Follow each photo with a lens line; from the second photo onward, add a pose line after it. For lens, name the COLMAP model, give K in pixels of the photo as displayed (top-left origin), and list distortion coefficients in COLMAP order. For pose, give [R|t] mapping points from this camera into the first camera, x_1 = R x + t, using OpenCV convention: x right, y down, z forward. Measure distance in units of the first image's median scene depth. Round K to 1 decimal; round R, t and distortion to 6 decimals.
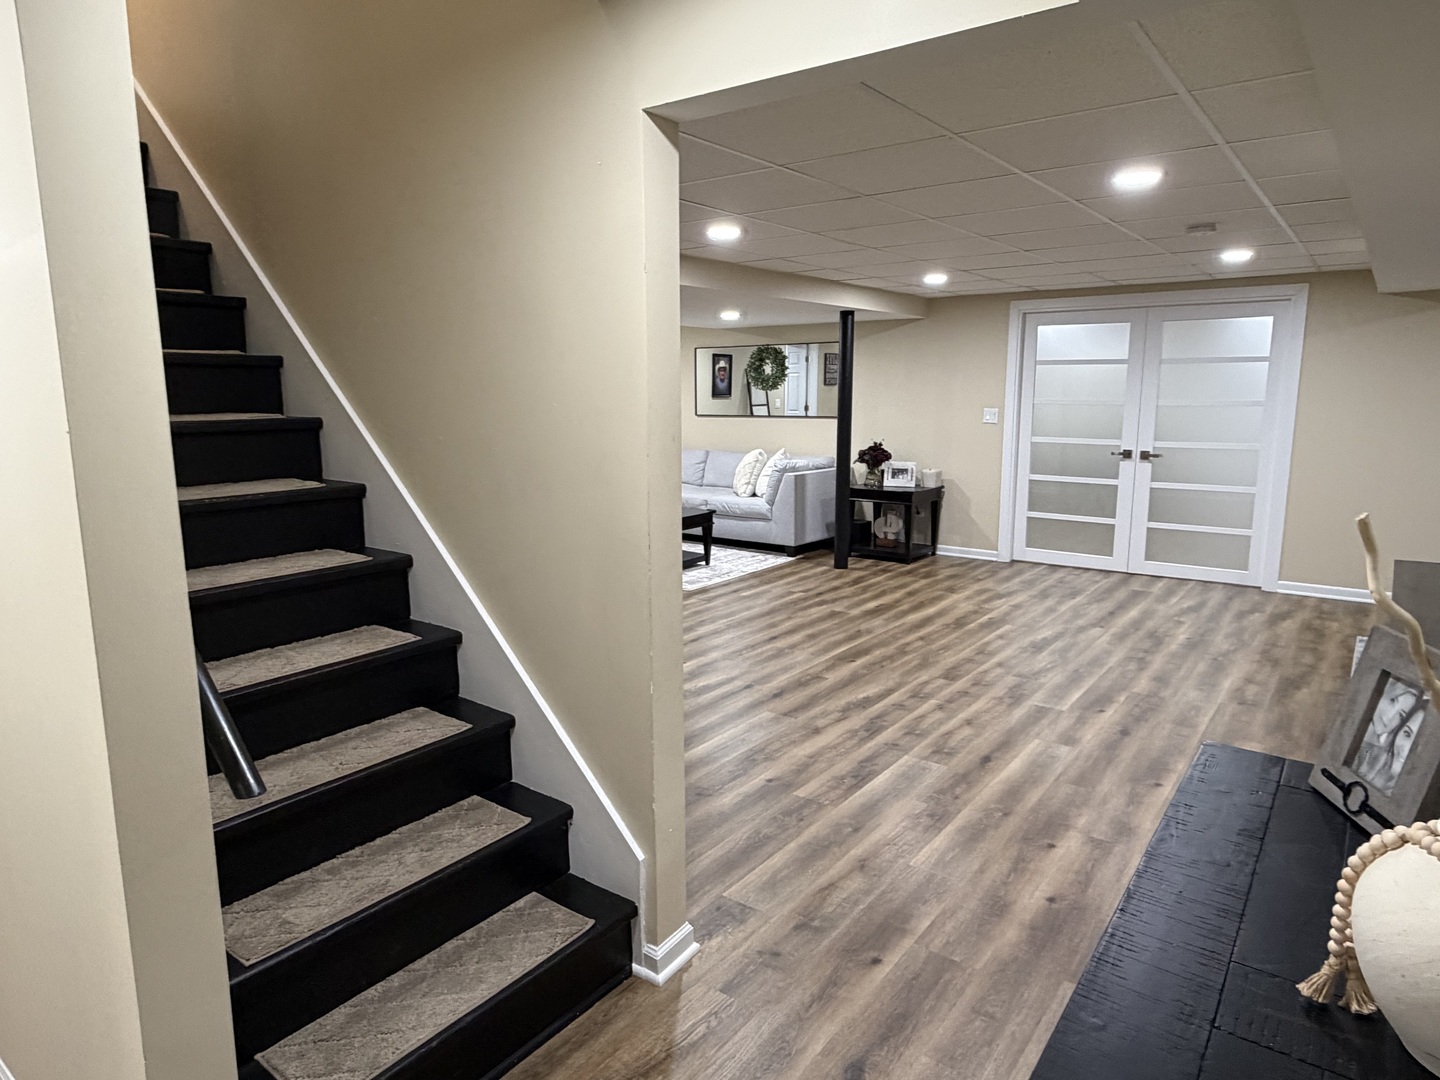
lens RADIAL K [[884.3, 0, 715.2], [0, 884.3, 533.2], [0, 0, 1]] dist [0.002590, -0.000232]
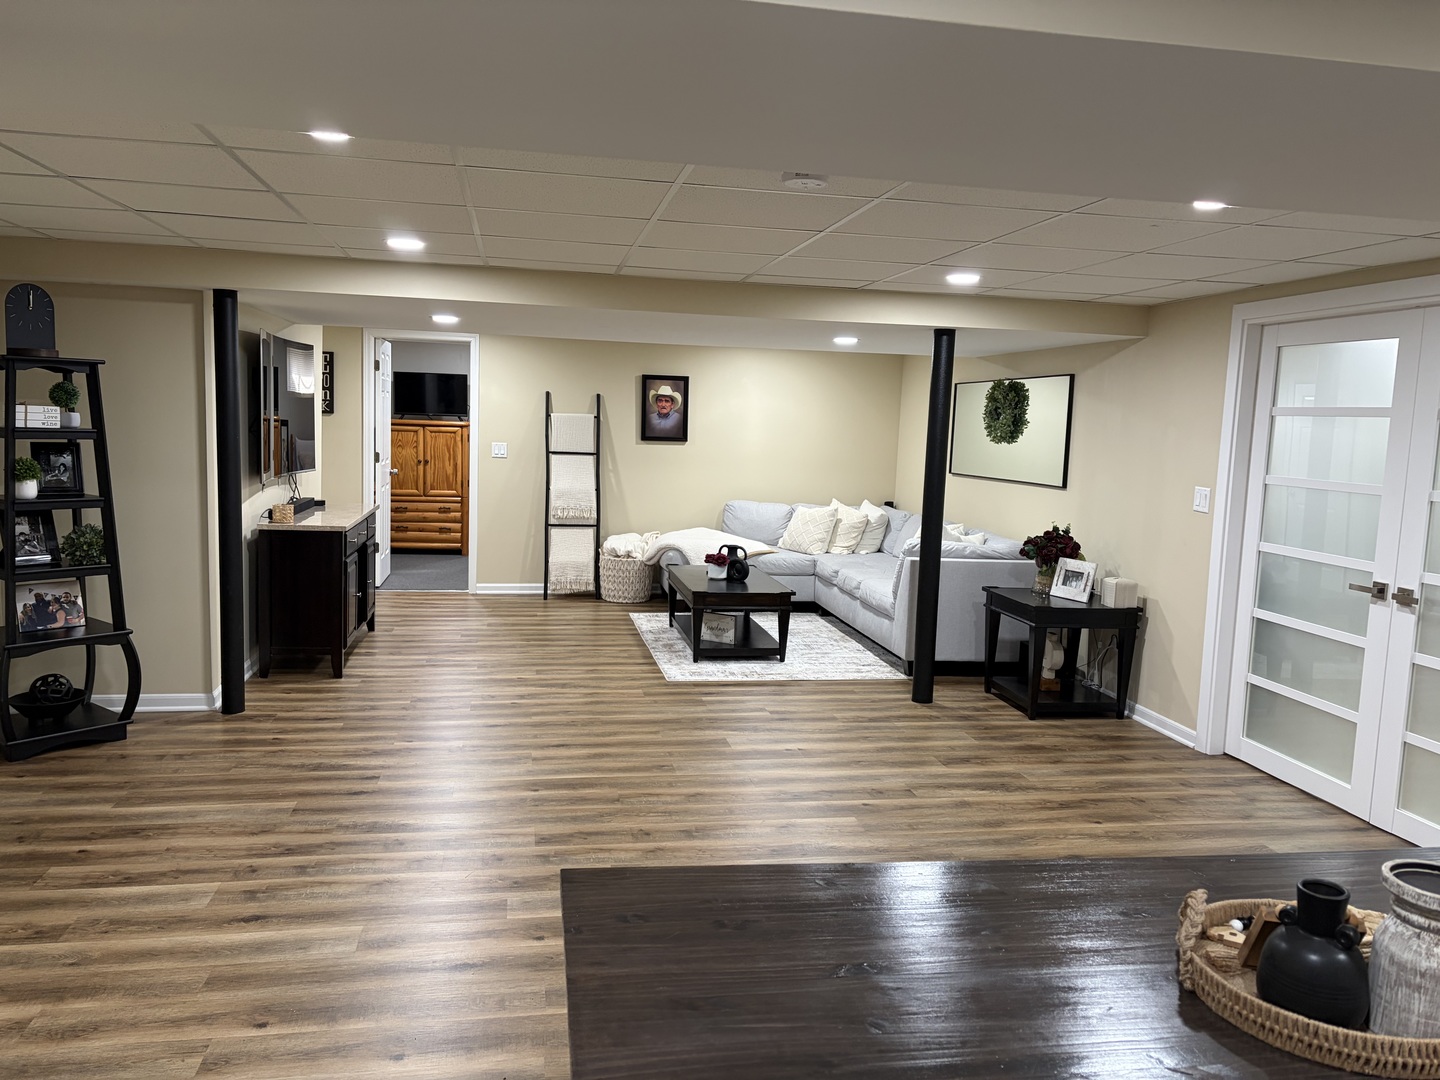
lens RADIAL K [[1085.8, 0, 724.6], [0, 1085.8, 543.4], [0, 0, 1]] dist [0.003899, -0.001537]
pose [[0.757682, 0.111944, -0.642952, 0.584188], [-0.154899, 0.987874, -0.010542, -0.051158], [0.633975, 0.107580, 0.765834, 0.270535]]
